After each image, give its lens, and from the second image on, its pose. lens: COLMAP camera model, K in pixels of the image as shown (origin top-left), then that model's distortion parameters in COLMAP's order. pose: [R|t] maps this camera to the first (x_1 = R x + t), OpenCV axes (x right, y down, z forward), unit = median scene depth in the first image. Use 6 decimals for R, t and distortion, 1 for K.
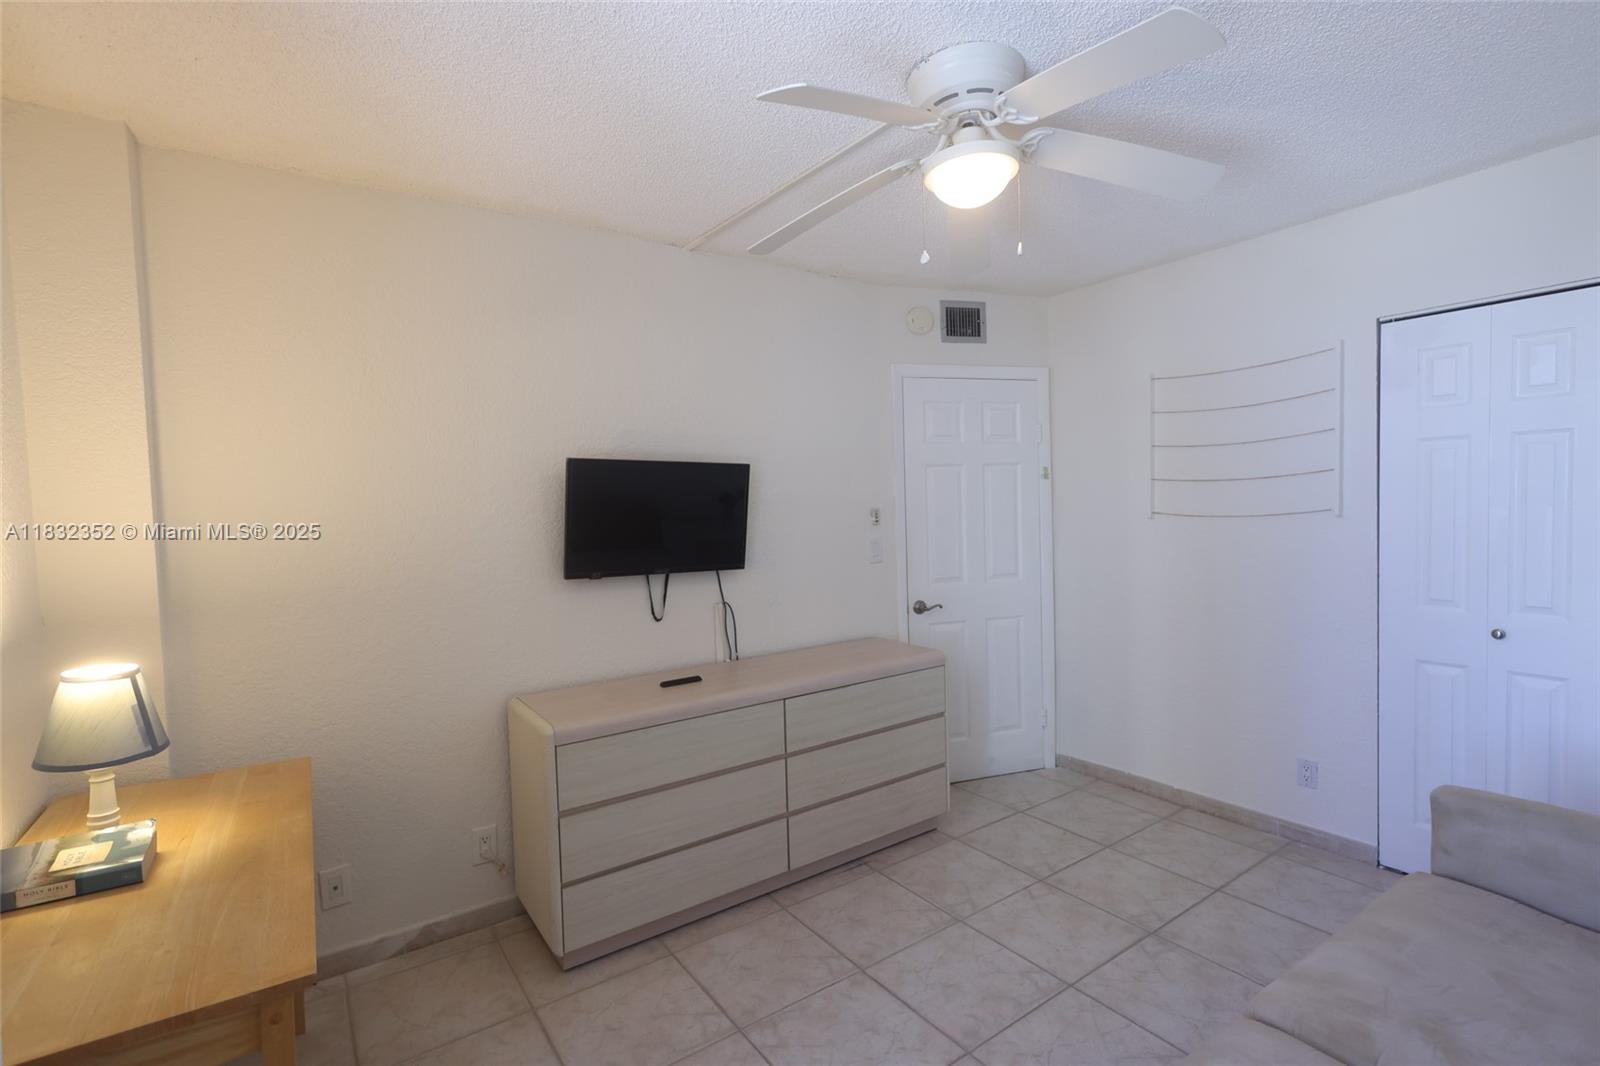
lens RADIAL K [[733.3, 0, 799.9], [0, 733.3, 528.0], [0, 0, 1]] dist [-0.000860, 0.000674]
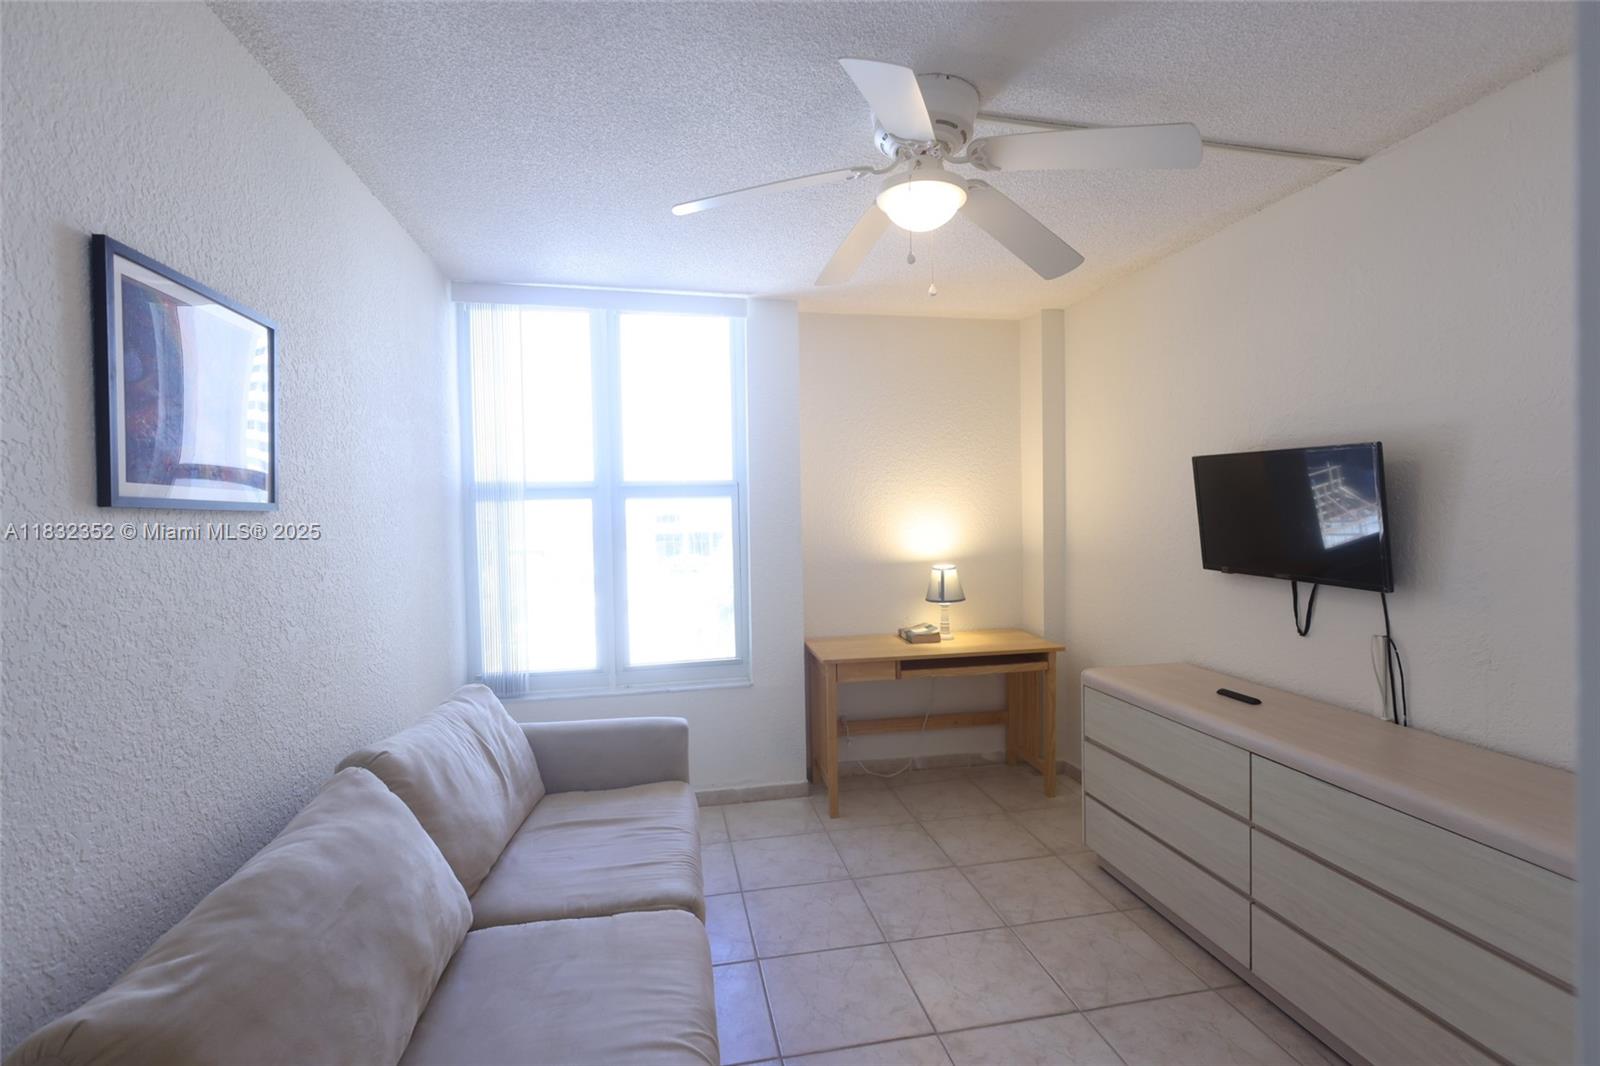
lens RADIAL K [[733.3, 0, 801.6], [0, 733.3, 526.4], [0, 0, 1]] dist [-0.000860, 0.000674]
pose [[-0.399847, 0.049778, -0.915229, 0.884705], [-0.002671, 0.998457, 0.055472, -0.049866], [0.916578, 0.024625, -0.399097, 0.875655]]
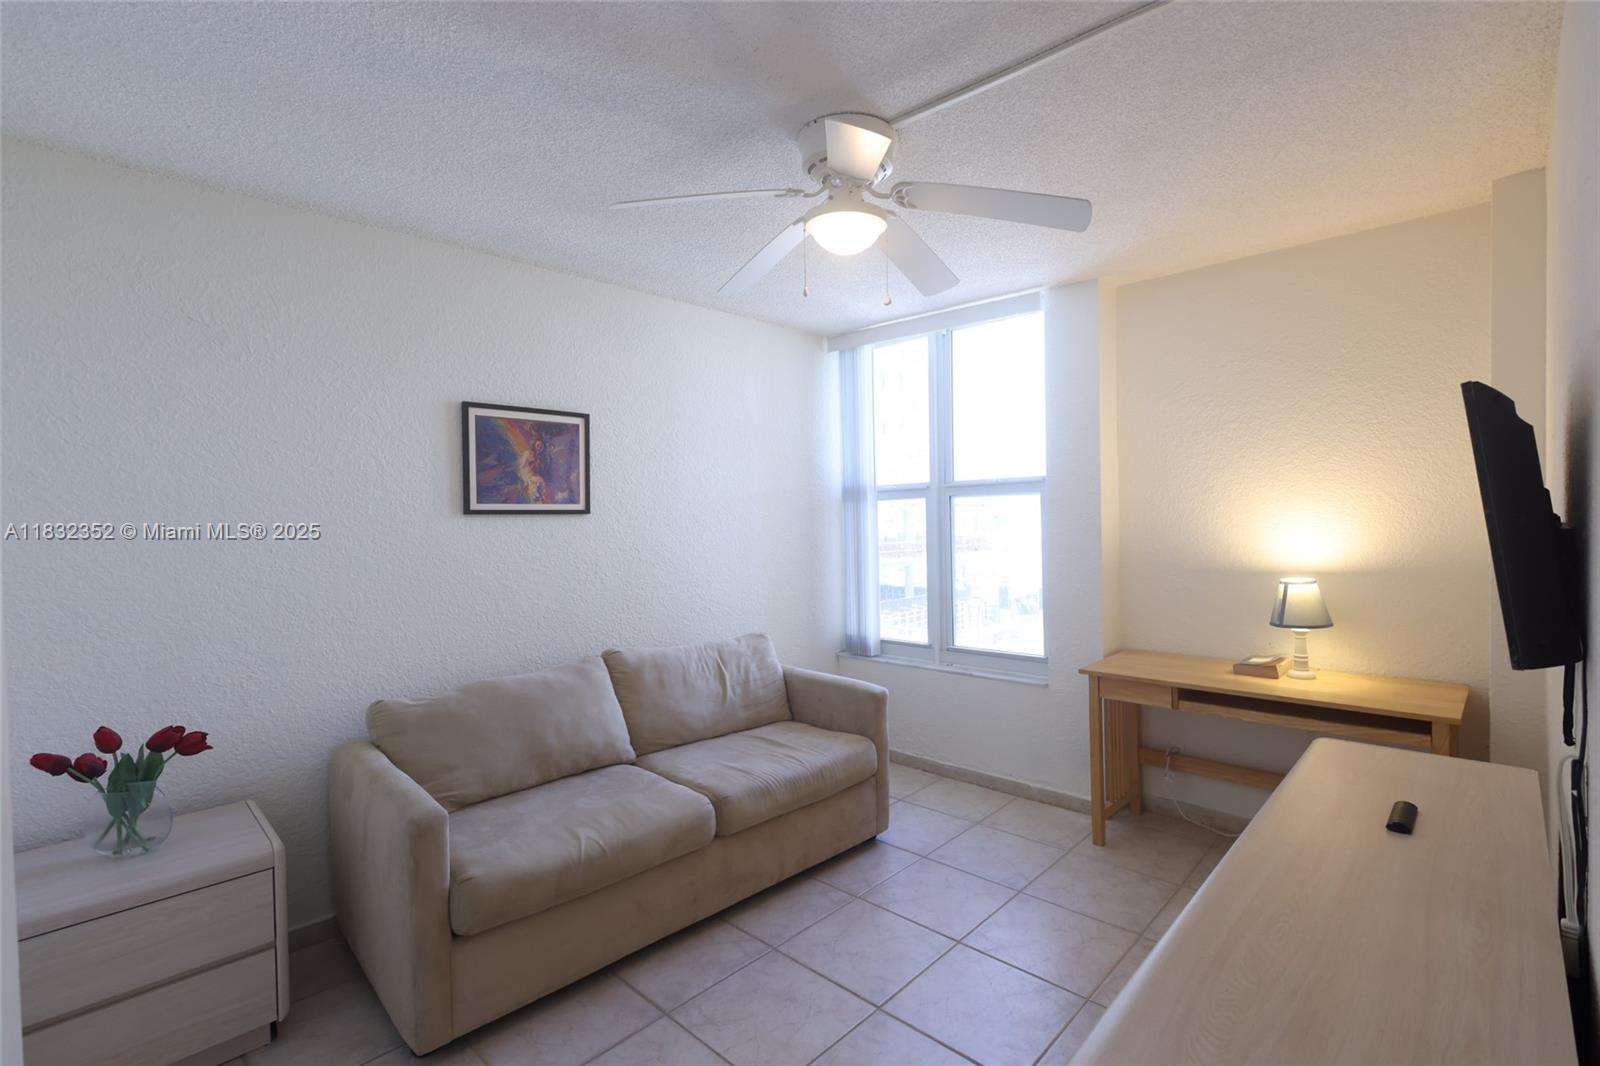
lens RADIAL K [[733.3, 0, 799.1], [0, 733.3, 527.4], [0, 0, 1]] dist [-0.000860, 0.000674]
pose [[-0.978867, 0.049262, -0.198476, 0.389202], [0.039920, 0.997911, 0.050801, -0.051826], [0.200564, 0.041804, -0.978788, 1.447683]]
